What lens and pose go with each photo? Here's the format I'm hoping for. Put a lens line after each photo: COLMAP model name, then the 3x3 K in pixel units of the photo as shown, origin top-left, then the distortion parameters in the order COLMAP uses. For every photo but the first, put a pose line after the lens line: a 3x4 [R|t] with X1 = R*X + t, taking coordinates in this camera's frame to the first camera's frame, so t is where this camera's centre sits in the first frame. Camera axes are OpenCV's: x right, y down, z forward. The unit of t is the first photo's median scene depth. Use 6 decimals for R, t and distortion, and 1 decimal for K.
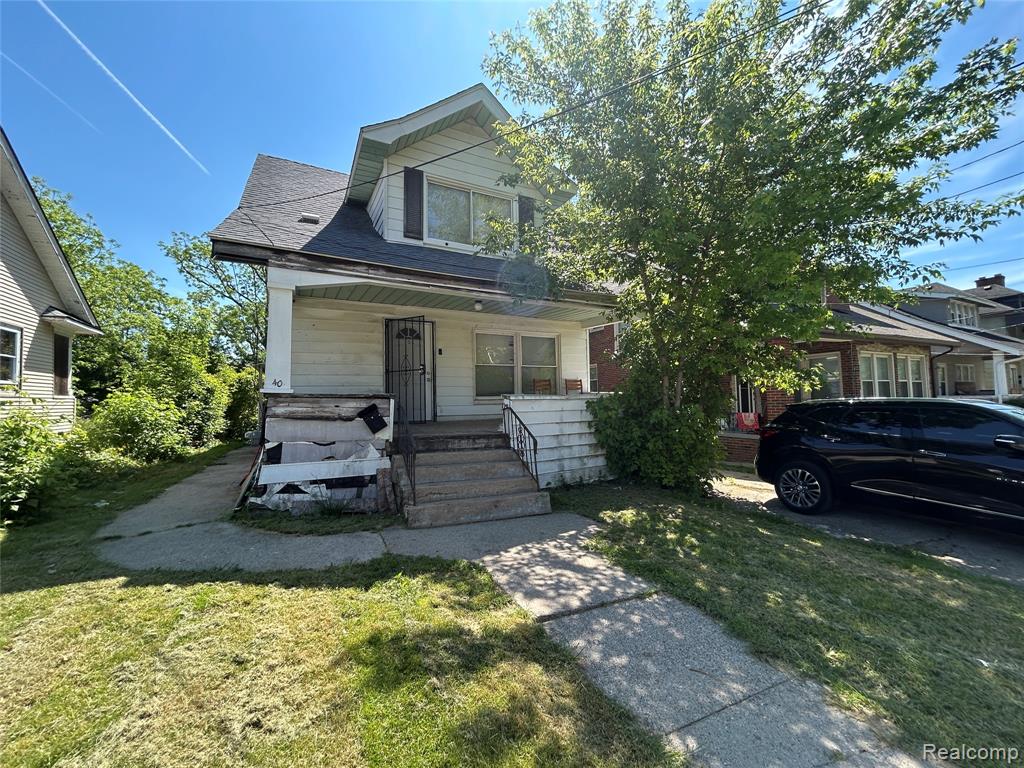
lens RADIAL K [[409.8, 0, 510.4], [0, 409.8, 381.7], [0, 0, 1]] dist [0.000355, -0.001364]
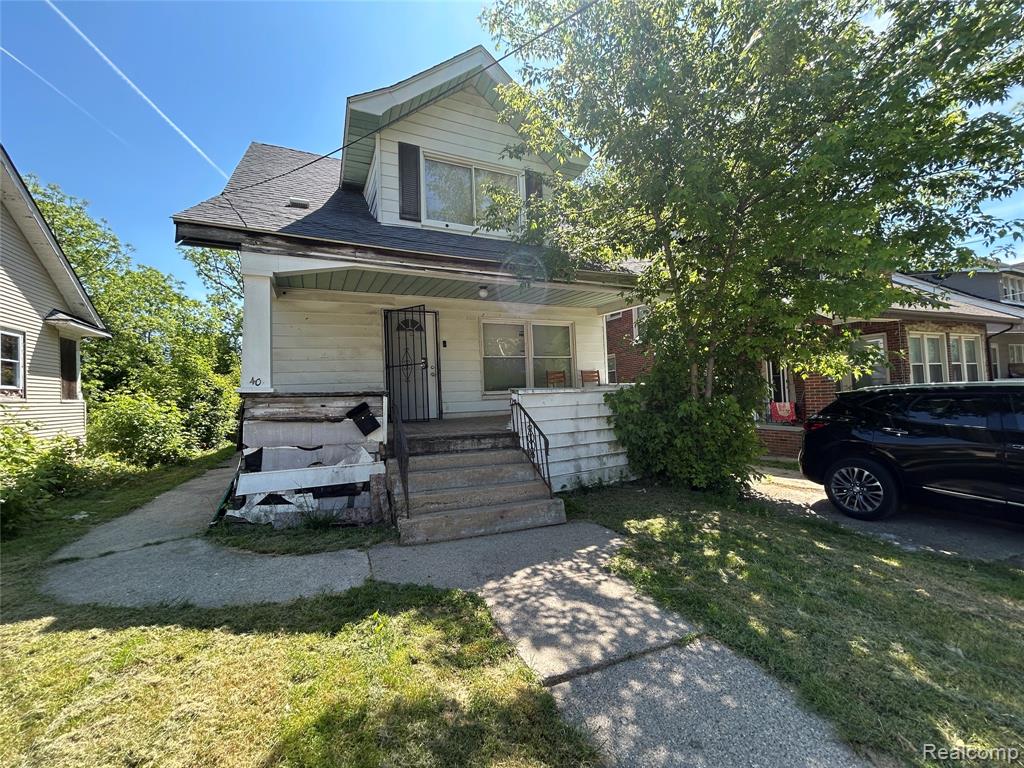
lens RADIAL K [[409.8, 0, 510.1], [0, 409.8, 383.0], [0, 0, 1]] dist [0.000355, -0.001364]
pose [[0.998824, -0.023057, -0.042658, 0.020726], [0.023826, 0.999561, 0.017613, 0.003389], [0.042234, -0.018609, 0.998934, 0.111425]]
